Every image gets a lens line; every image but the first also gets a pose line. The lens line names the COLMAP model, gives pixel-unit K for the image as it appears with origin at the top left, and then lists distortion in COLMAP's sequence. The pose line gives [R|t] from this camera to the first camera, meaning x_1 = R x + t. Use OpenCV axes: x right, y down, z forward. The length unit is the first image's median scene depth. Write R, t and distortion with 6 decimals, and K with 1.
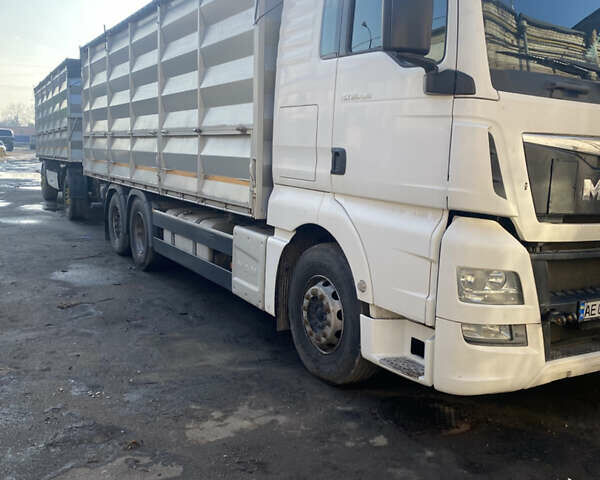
lens RADIAL K [[596.5, 0, 292.5], [0, 596.5, 227.3], [0, 0, 1]] dist [0.046842, 0.000000]
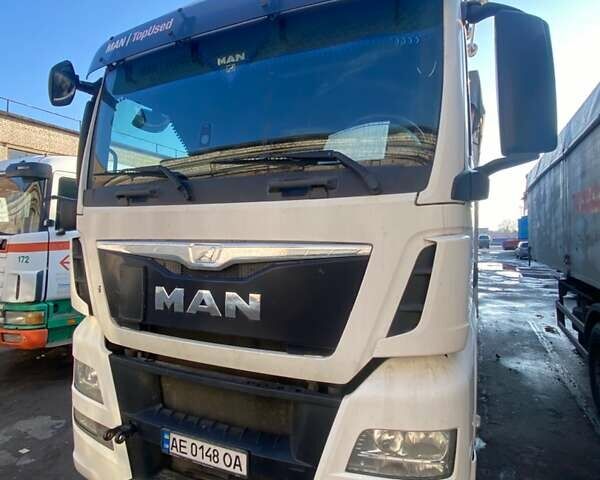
lens RADIAL K [[362.2, 0, 305.6], [0, 362.2, 237.3], [0, 0, 1]] dist [0.025873, -0.009434]
pose [[0.580568, -0.042843, -0.813084, 0.968275], [-0.083910, 0.990149, -0.112088, -0.100161], [0.809876, 0.133301, 0.571254, 0.774988]]
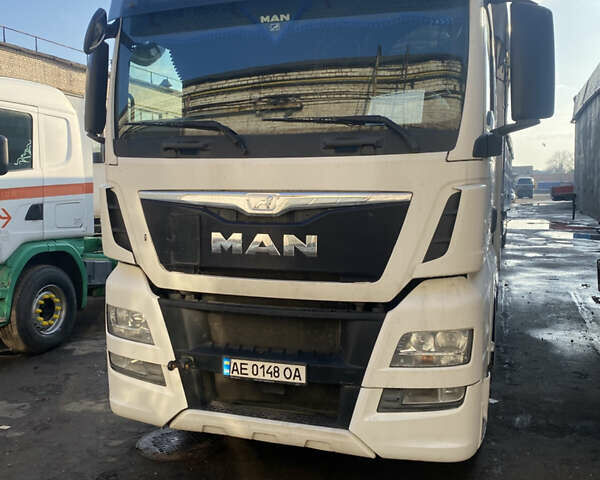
lens RADIAL K [[596.5, 0, 300.1], [0, 596.5, 235.0], [0, 0, 1]] dist [0.046842, 0.000000]
pose [[0.656123, 0.018887, -0.754418, 1.208854], [-0.065728, 0.997318, -0.032196, -0.047711], [0.751786, 0.070711, 0.655605, 0.411653]]
